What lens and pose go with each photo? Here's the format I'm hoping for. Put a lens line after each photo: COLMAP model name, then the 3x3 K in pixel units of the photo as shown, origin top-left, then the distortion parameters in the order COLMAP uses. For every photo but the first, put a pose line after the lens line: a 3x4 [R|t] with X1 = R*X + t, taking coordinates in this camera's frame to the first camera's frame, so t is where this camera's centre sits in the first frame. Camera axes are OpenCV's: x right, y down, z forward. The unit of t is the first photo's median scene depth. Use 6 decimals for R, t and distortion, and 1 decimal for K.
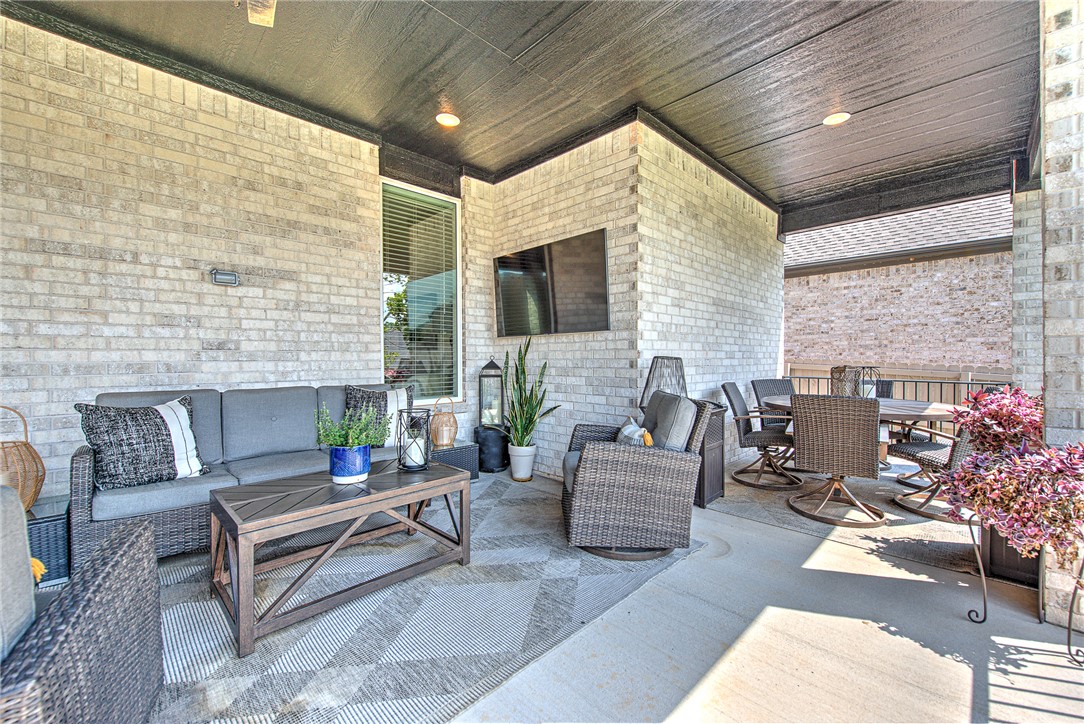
lens RADIAL K [[440.5, 0, 545.5], [0, 440.5, 361.8], [0, 0, 1]] dist [0.001294, -0.001959]
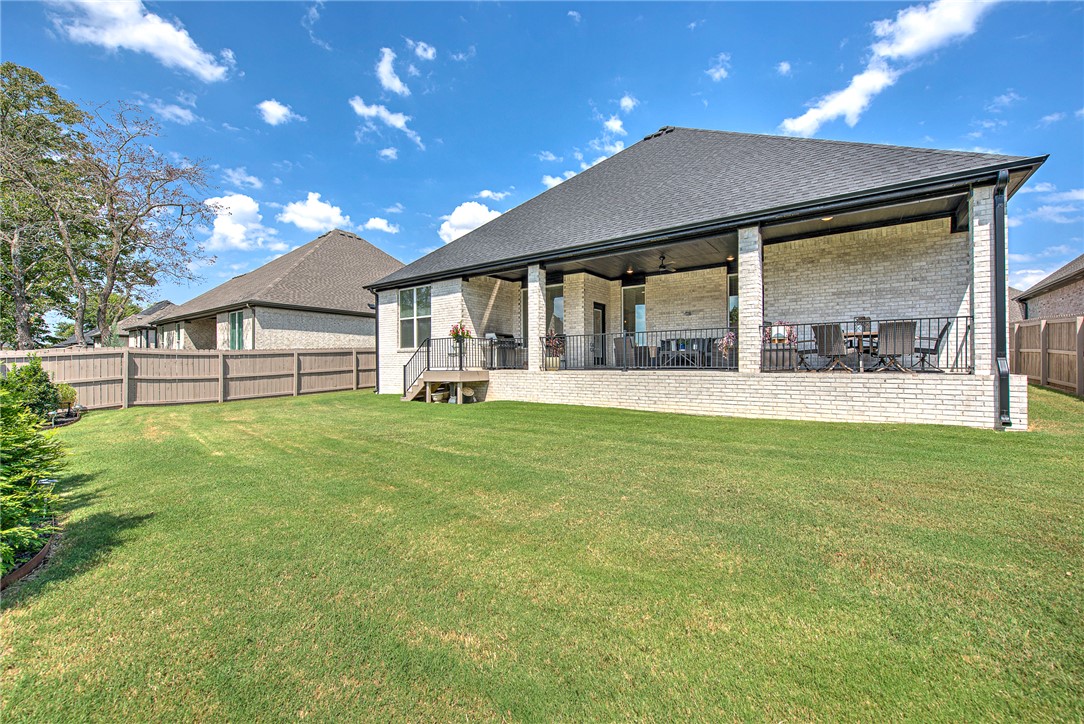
lens RADIAL K [[440.5, 0, 544.5], [0, 440.5, 362.1], [0, 0, 1]] dist [0.001294, -0.001959]
pose [[0.167794, -0.004363, -0.985812, 2.207861], [-0.002082, 0.999986, -0.004780, 0.208617], [0.985820, 0.002854, 0.167783, -0.756910]]
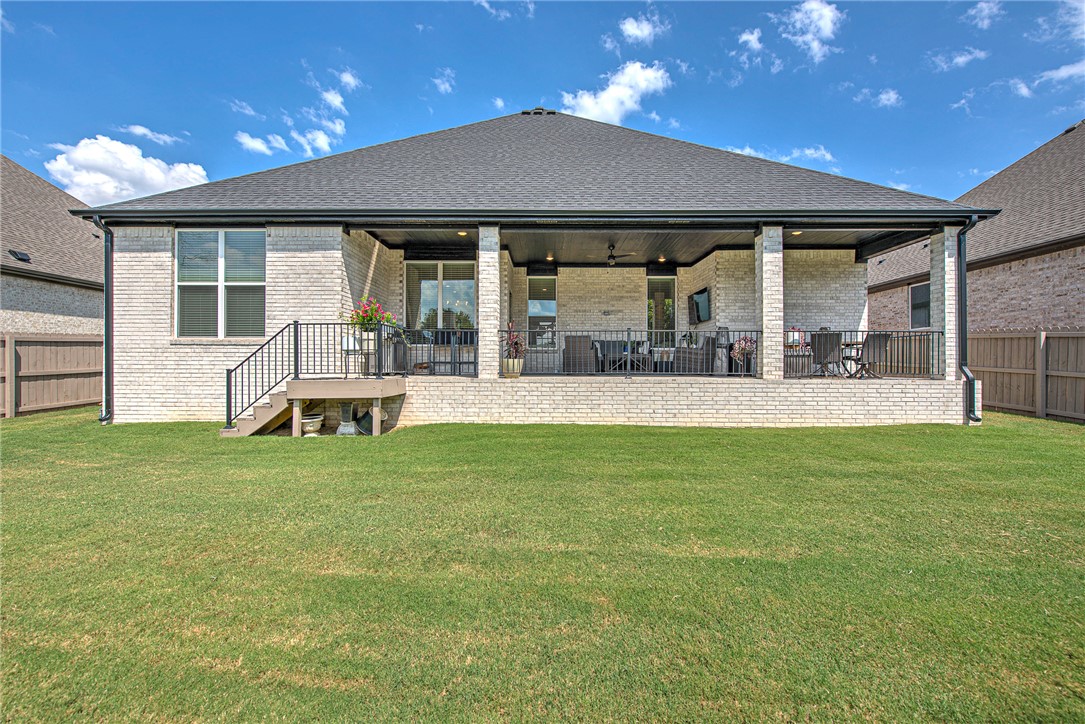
lens RADIAL K [[440.9, 0, 546.3], [0, 440.9, 366.5], [0, 0, 1]] dist [0.001294, -0.001959]
pose [[0.713167, 0.003694, -0.700985, 1.121444], [-0.007978, 0.999964, -0.002846, 0.203202], [0.700949, 0.007622, 0.713170, -1.482511]]
